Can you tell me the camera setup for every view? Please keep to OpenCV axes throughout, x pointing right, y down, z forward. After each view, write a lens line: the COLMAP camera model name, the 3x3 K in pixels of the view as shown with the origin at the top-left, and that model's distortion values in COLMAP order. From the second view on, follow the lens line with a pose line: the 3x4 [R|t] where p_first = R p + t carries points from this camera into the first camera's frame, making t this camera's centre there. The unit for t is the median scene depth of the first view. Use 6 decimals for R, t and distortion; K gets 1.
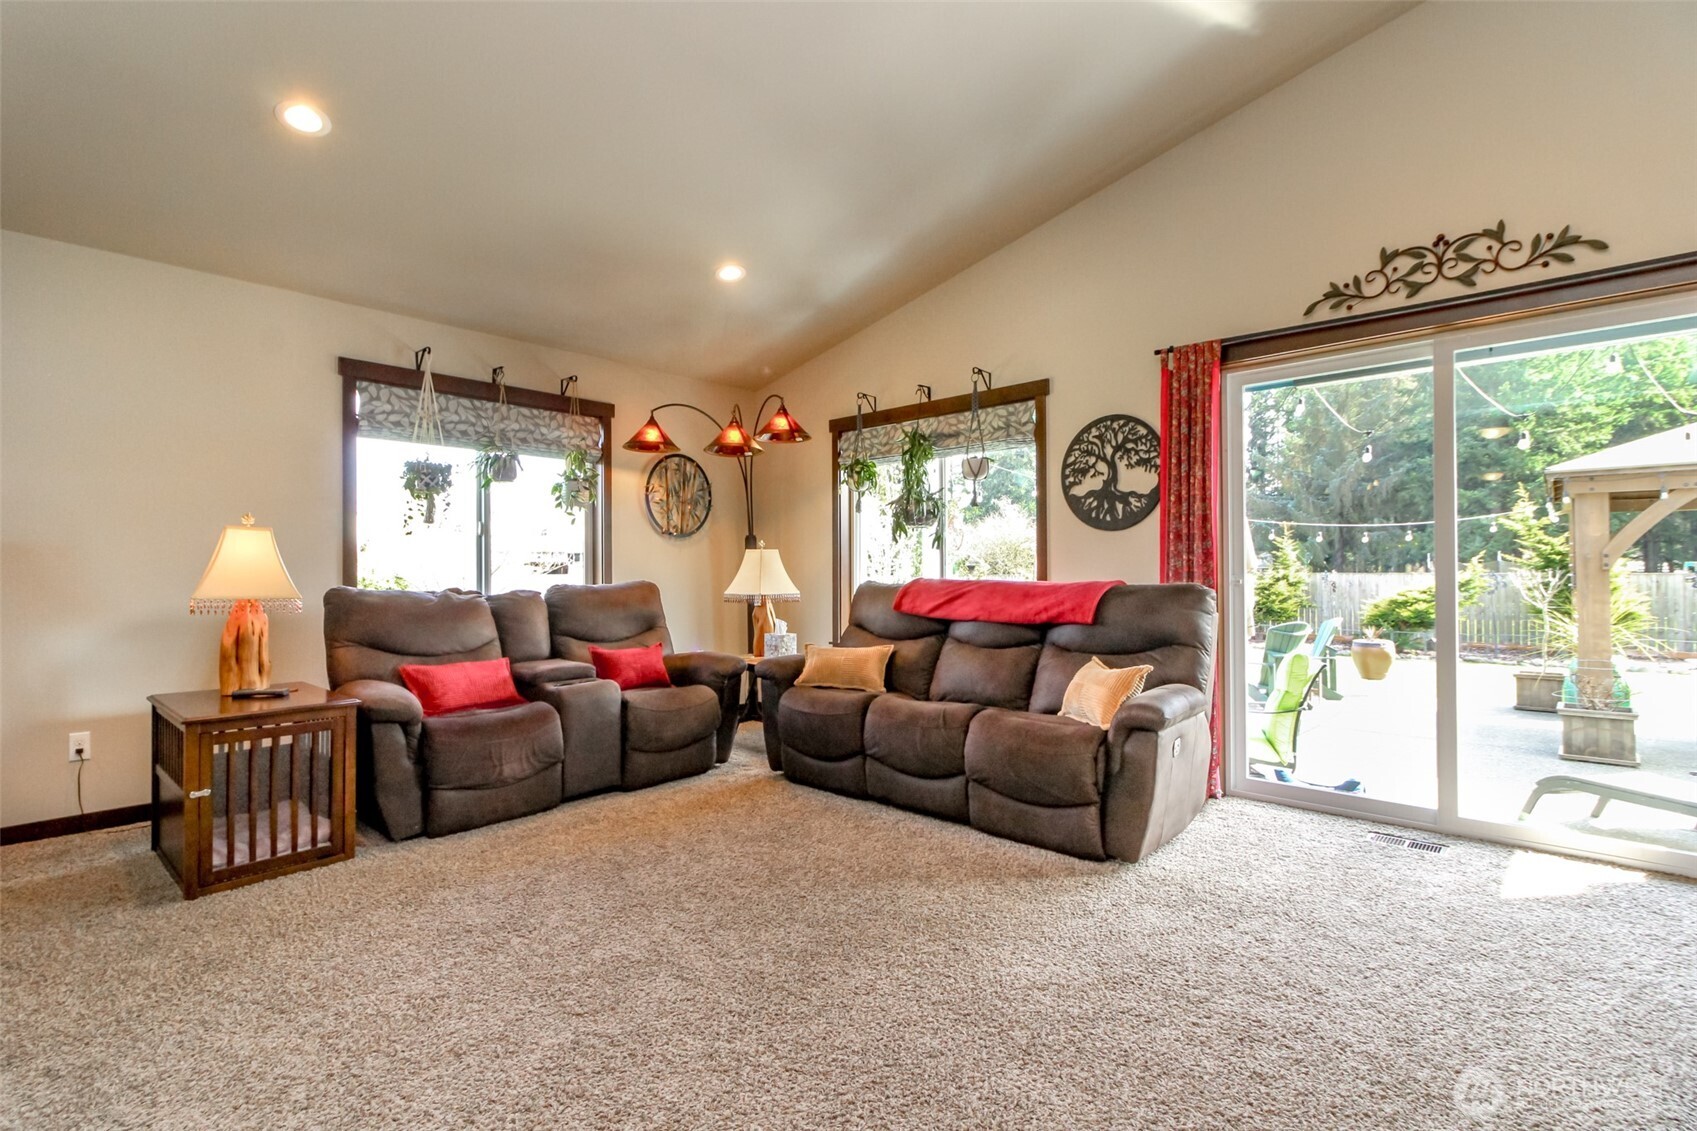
lens RADIAL K [[776.2, 0, 844.1], [0, 776.2, 559.7], [0, 0, 1]] dist [0.009759, -0.008724]
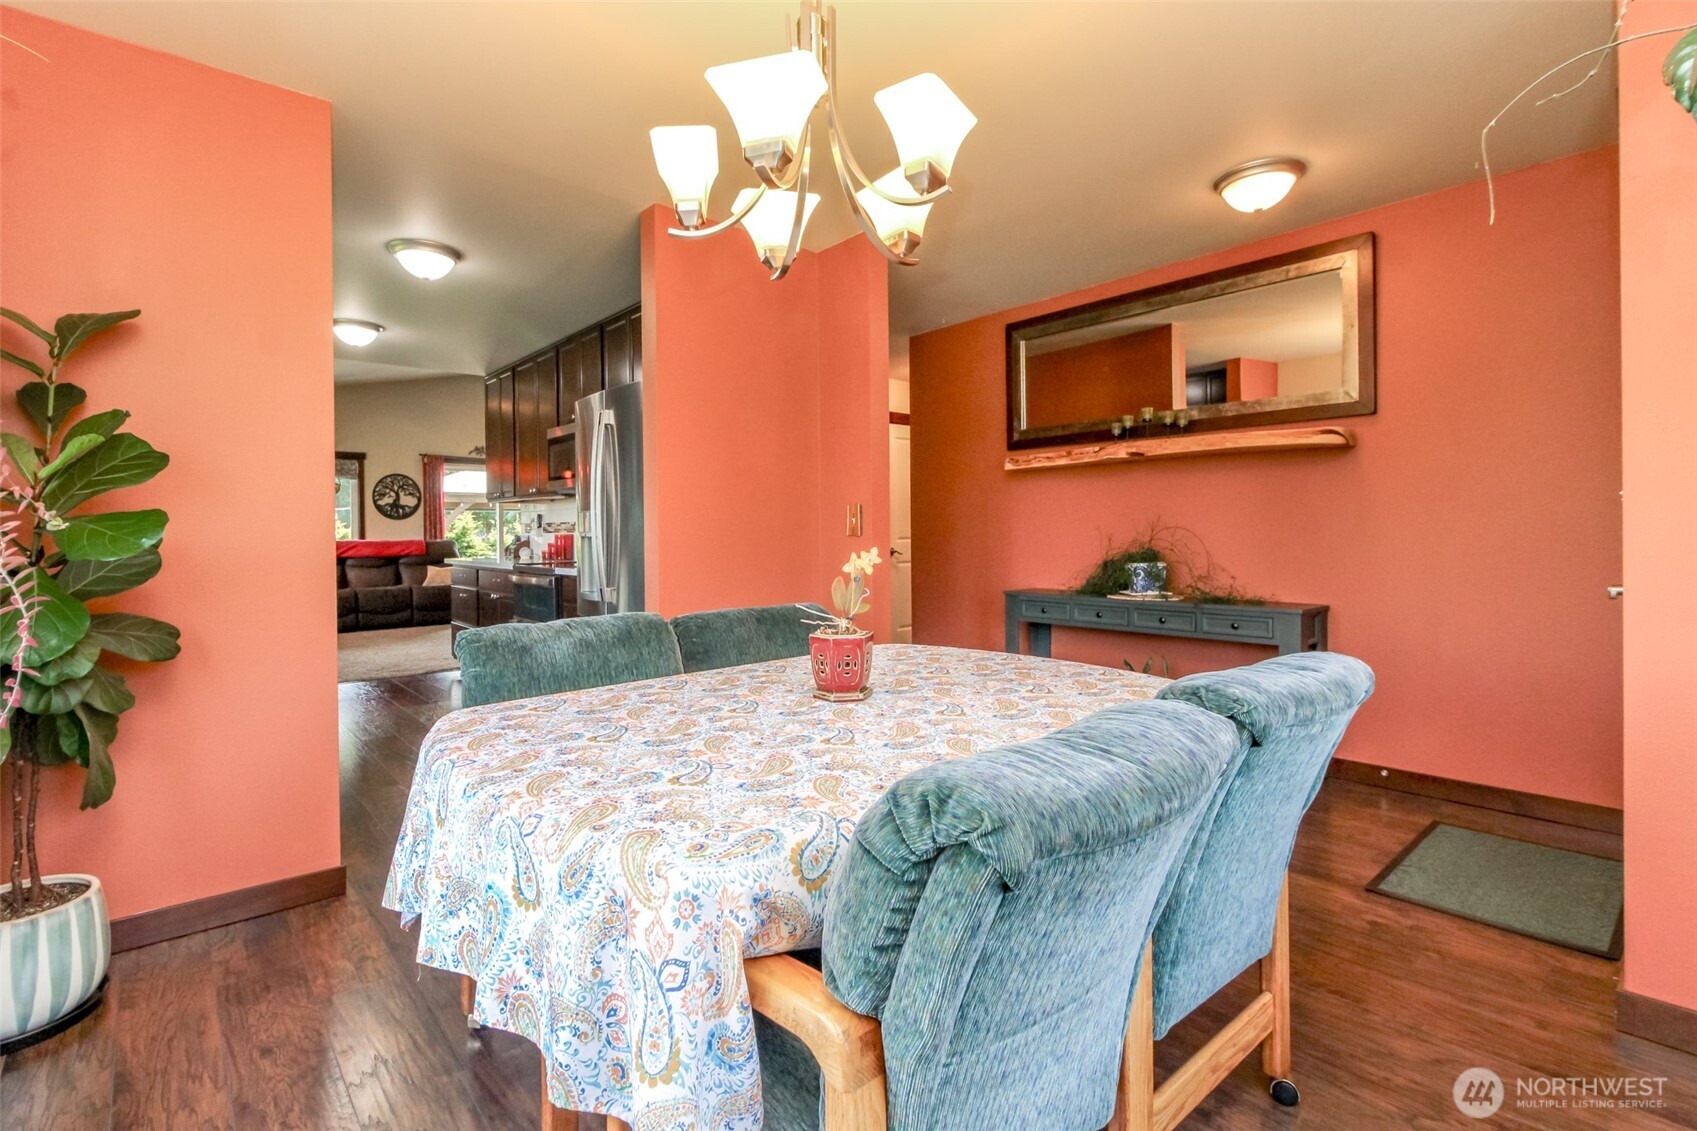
lens RADIAL K [[776.2, 0, 850.3], [0, 776.2, 538.0], [0, 0, 1]] dist [0.009759, -0.008724]
pose [[0.038238, -0.008006, 0.999237, -2.098030], [-0.007989, 0.999934, 0.008317, -0.010574], [-0.999237, -0.008300, 0.038172, -0.558015]]
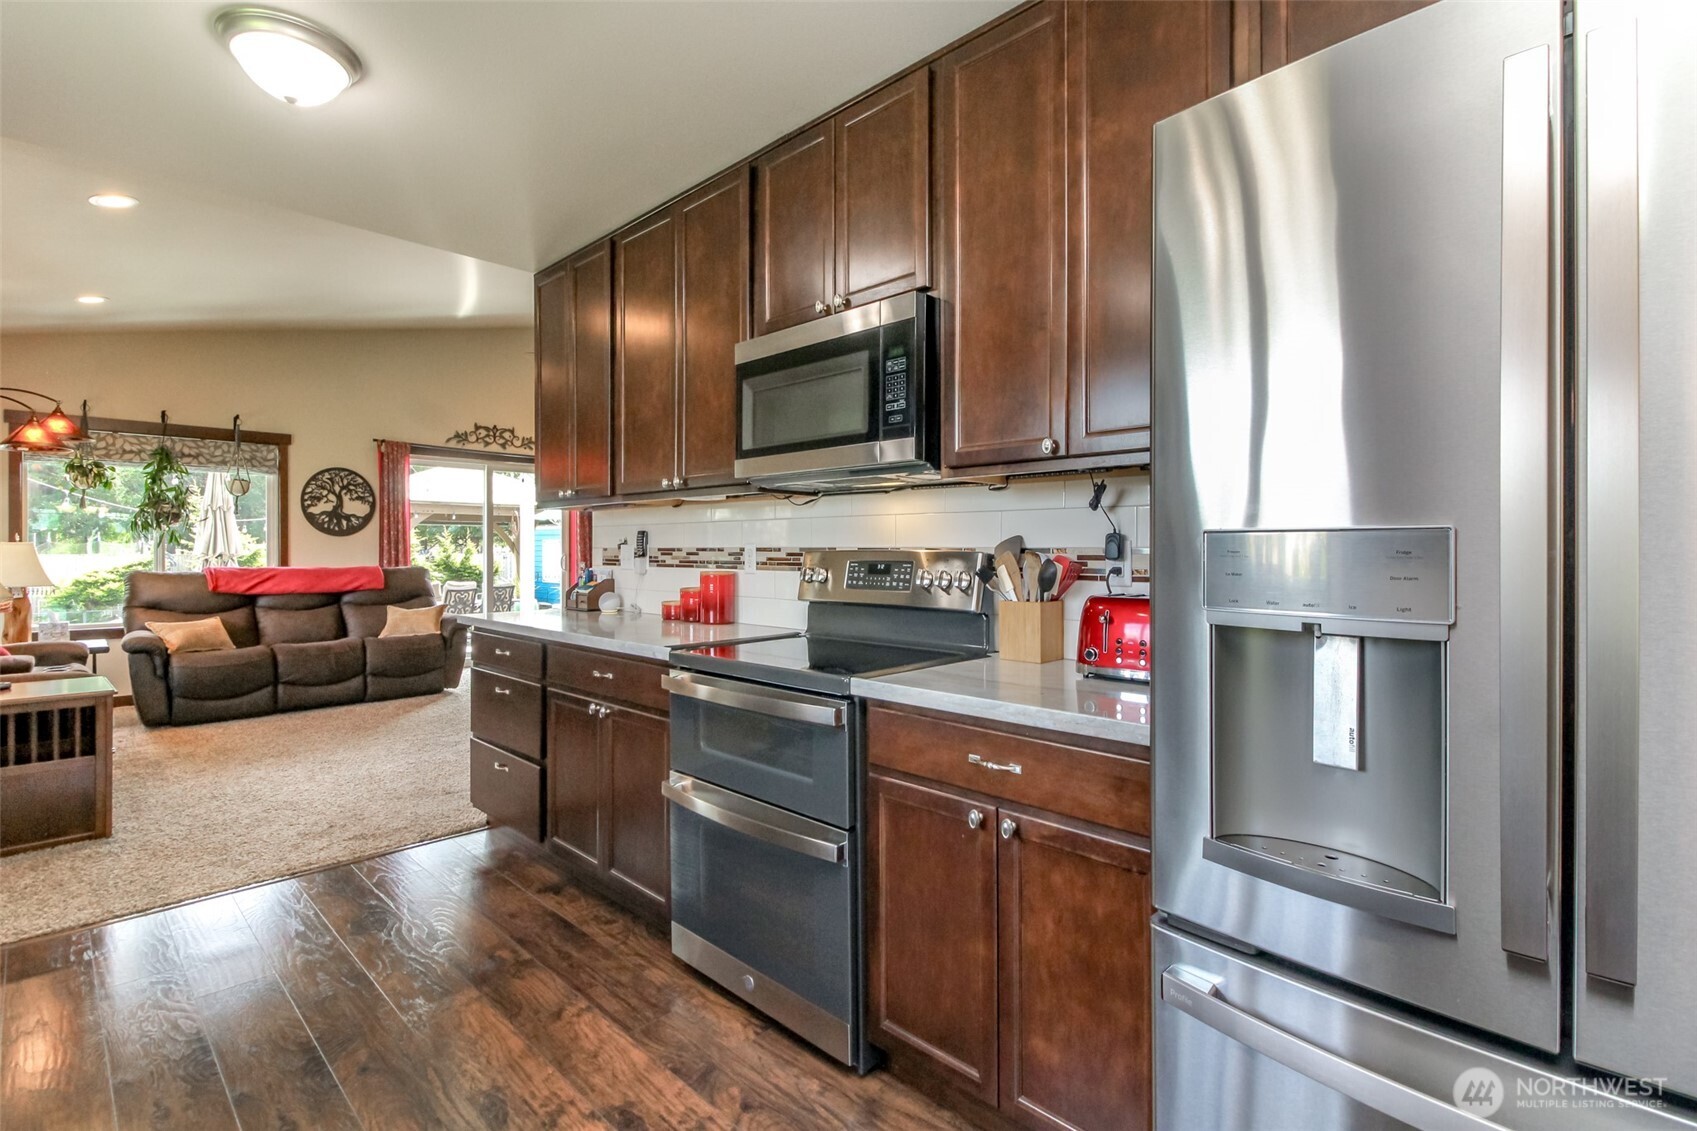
lens RADIAL K [[776.2, 0, 851.2], [0, 776.2, 552.3], [0, 0, 1]] dist [0.009759, -0.008724]
pose [[-0.037644, -0.002789, 0.999287, -1.375306], [-0.016030, 0.999869, 0.002187, -0.023515], [-0.999163, -0.015936, -0.037684, -0.049277]]
